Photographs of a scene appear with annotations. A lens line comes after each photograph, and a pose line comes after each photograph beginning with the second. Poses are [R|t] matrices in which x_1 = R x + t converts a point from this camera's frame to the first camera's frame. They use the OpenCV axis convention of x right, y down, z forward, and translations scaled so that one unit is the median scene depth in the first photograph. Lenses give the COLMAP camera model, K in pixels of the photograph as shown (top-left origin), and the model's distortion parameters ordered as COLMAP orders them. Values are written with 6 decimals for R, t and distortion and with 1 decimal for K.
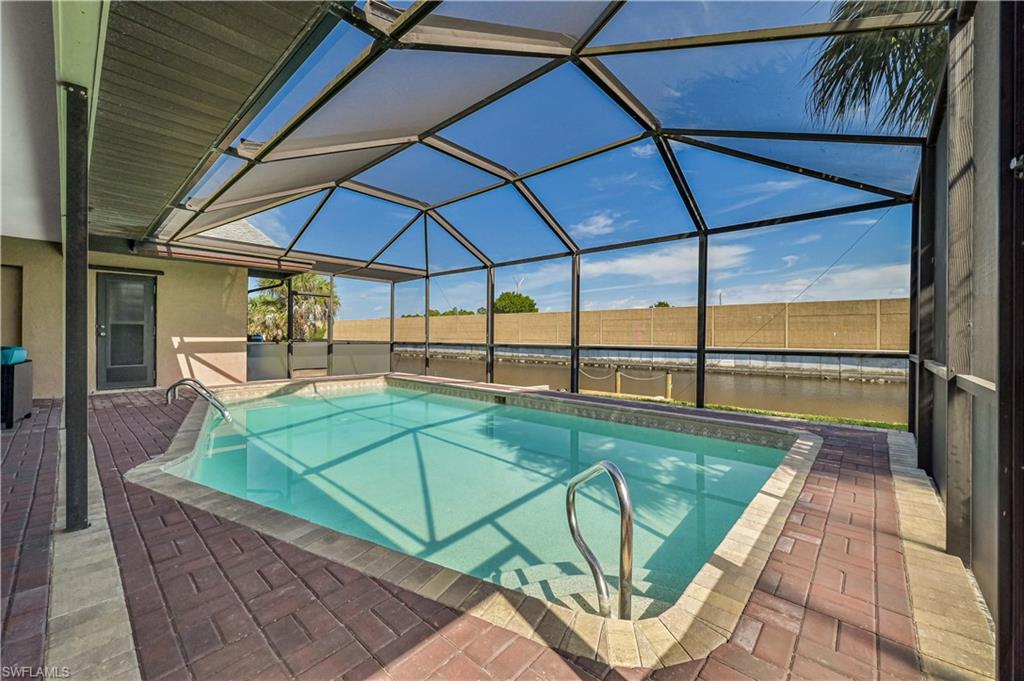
lens RADIAL K [[402.2, 0, 511.8], [0, 402.2, 335.5], [0, 0, 1]] dist [-0.004999, 0.000642]
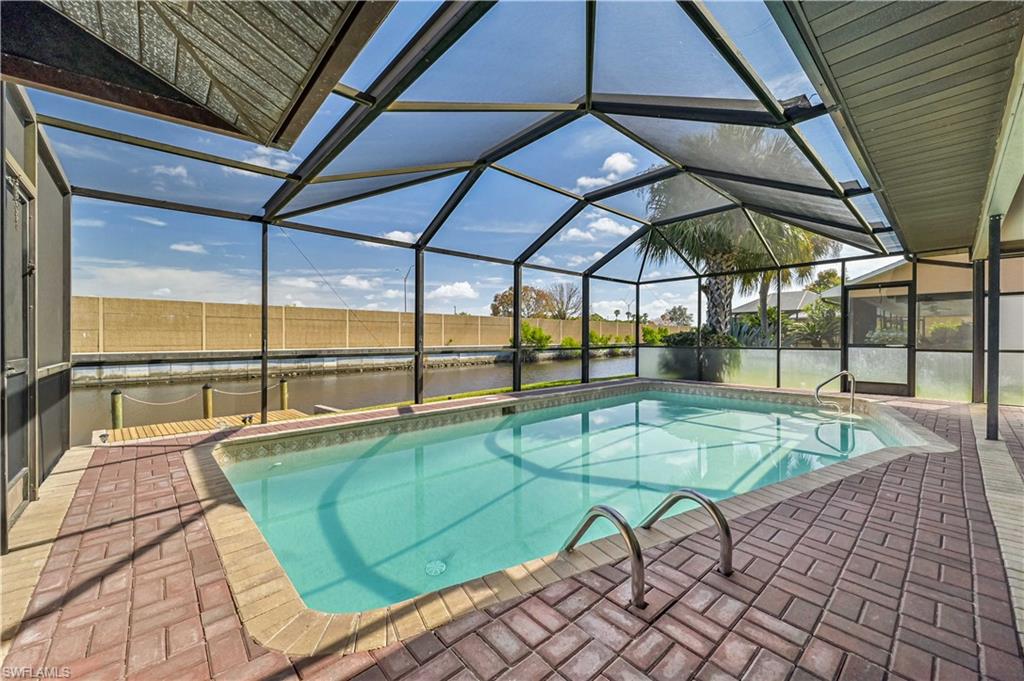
lens RADIAL K [[402.2, 0, 517.7], [0, 402.2, 339.2], [0, 0, 1]] dist [-0.004999, 0.000642]
pose [[0.094588, -0.008868, 0.995477, -0.199491], [0.001480, 0.999960, 0.008768, -0.001957], [-0.995515, 0.000644, 0.094597, 0.187377]]
